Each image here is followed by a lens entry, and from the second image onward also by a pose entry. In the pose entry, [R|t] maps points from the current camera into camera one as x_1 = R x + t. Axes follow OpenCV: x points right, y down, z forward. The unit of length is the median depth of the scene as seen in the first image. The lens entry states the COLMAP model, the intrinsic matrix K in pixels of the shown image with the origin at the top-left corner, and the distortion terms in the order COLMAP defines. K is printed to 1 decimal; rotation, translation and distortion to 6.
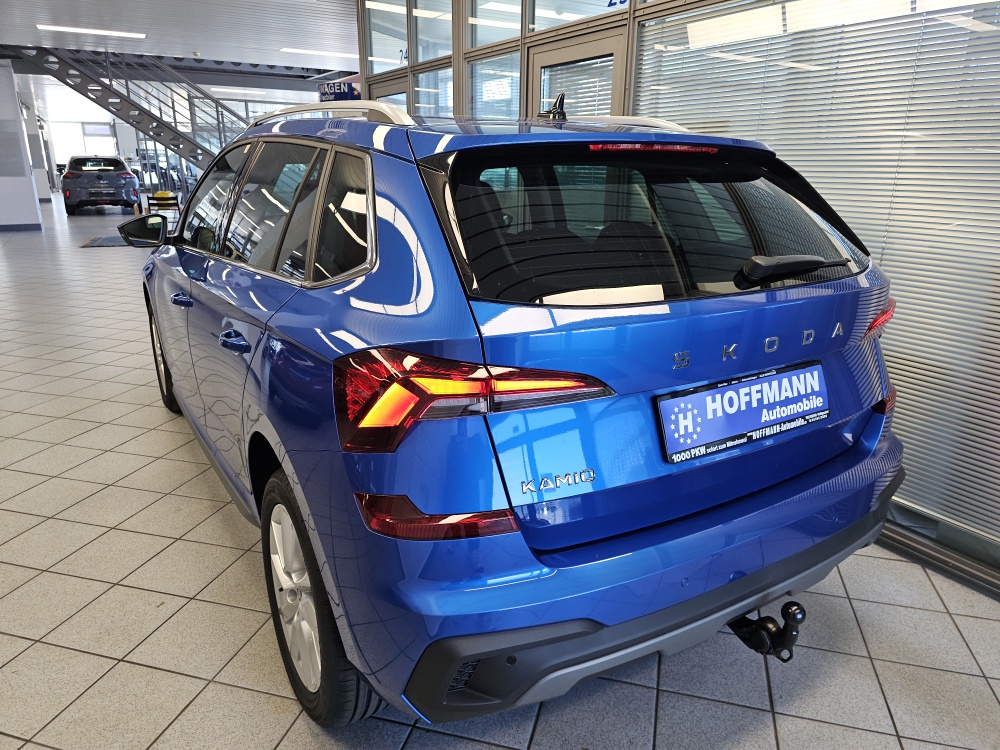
lens RADIAL K [[679.0, 0, 506.7], [0, 679.0, 372.7], [0, 0, 1]] dist [0.062146, -0.051498]
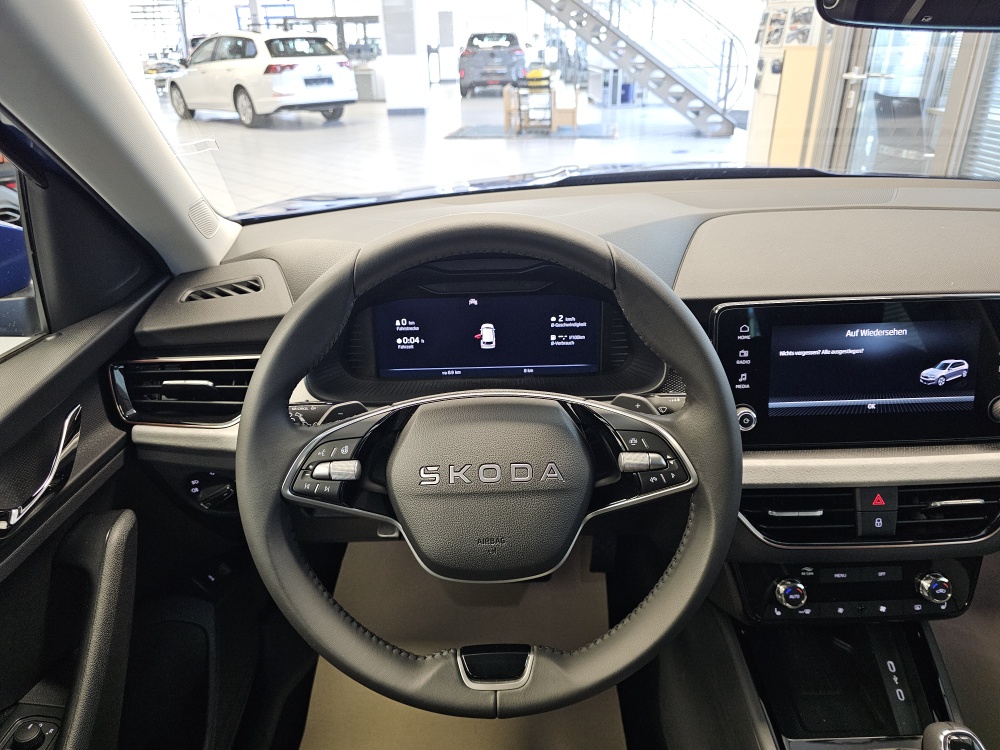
lens RADIAL K [[679.0, 0, 506.7], [0, 679.0, 372.7], [0, 0, 1]] dist [0.062146, -0.051498]
pose [[0.861152, 0.197946, -0.468225, -0.059085], [-0.120462, 0.974299, 0.190343, -0.049959], [0.493869, -0.107511, 0.862864, 0.188917]]
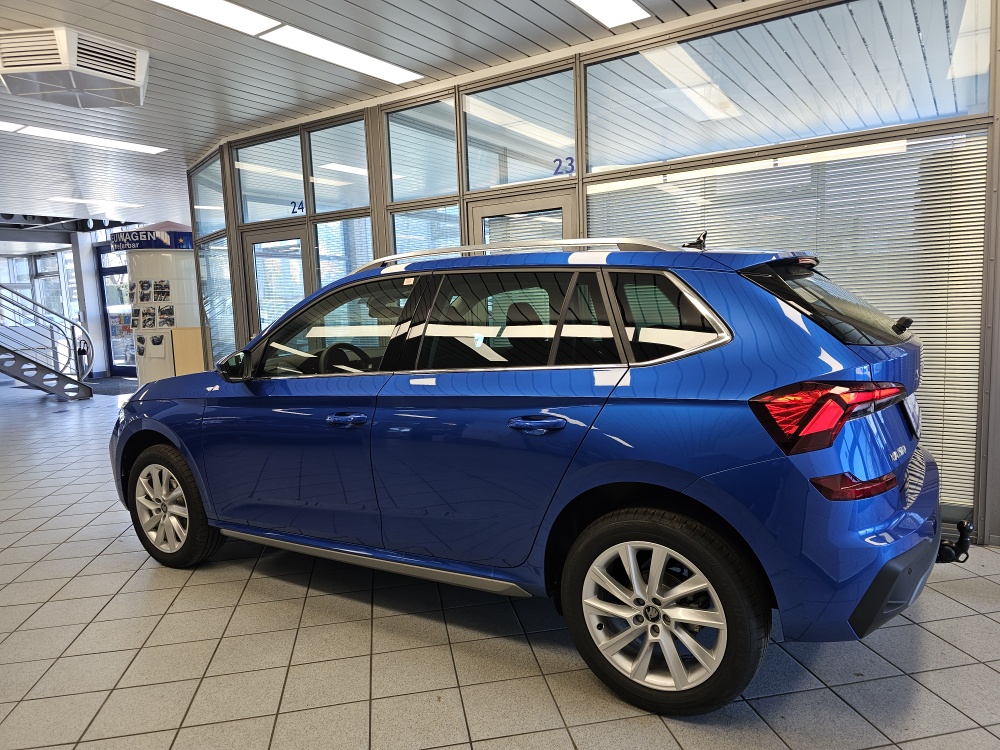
lens RADIAL K [[679.0, 0, 506.7], [0, 679.0, 372.7], [0, 0, 1]] dist [0.062146, -0.051498]
pose [[0.904307, -0.094559, 0.416278, -0.122829], [0.173468, 0.972414, -0.155947, 0.005863], [-0.390049, 0.213235, 0.895764, -0.012652]]
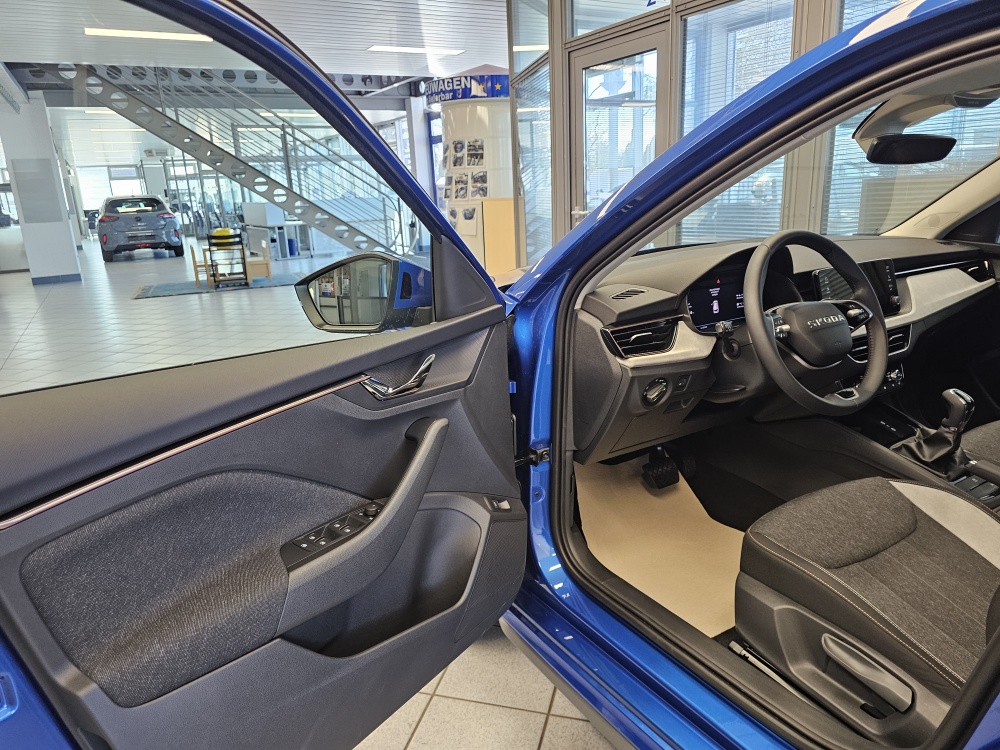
lens RADIAL K [[679.0, 0, 506.7], [0, 679.0, 372.7], [0, 0, 1]] dist [0.062146, -0.051498]
pose [[0.998267, -0.053528, -0.024443, -0.112125], [0.052761, 0.998126, -0.030980, -0.031972], [0.026056, 0.029636, 0.999221, 0.131685]]
